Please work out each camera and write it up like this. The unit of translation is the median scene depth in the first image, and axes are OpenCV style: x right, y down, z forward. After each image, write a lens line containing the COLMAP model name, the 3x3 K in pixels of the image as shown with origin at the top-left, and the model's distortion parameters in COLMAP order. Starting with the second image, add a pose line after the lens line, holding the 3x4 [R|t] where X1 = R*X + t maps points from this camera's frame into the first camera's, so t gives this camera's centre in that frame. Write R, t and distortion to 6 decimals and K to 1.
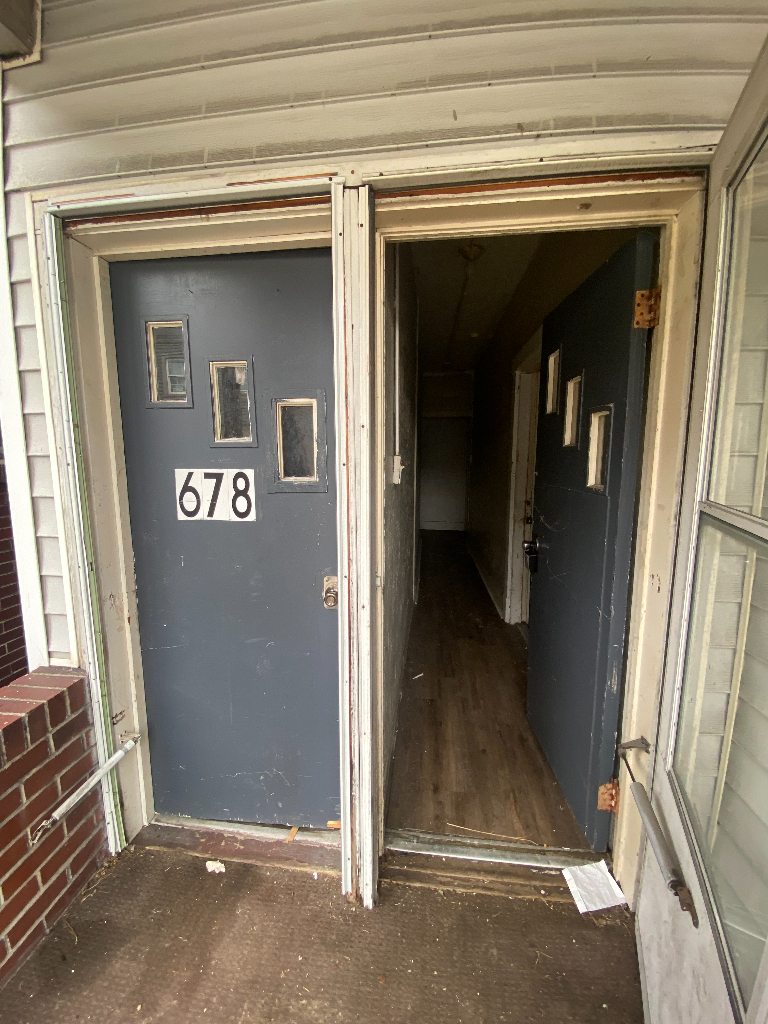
lens RADIAL K [[409.3, 0, 384.0], [0, 409.3, 512.0], [0, 0, 1]] dist [0.001698, -0.016540]
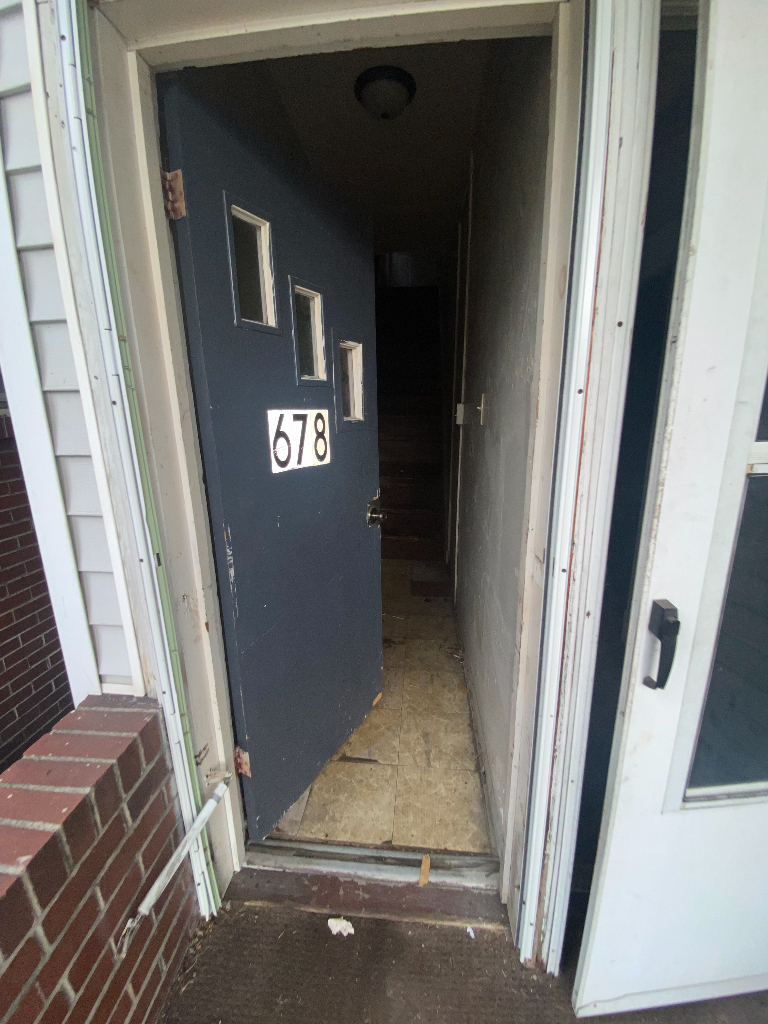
lens RADIAL K [[416.6, 0, 382.3], [0, 416.6, 505.7], [0, 0, 1]] dist [-0.002818, -0.013395]
pose [[0.999661, -0.022229, 0.013567, -0.345248], [0.020581, 0.993559, 0.111432, -0.020510], [-0.015957, -0.111115, 0.993679, 0.315710]]
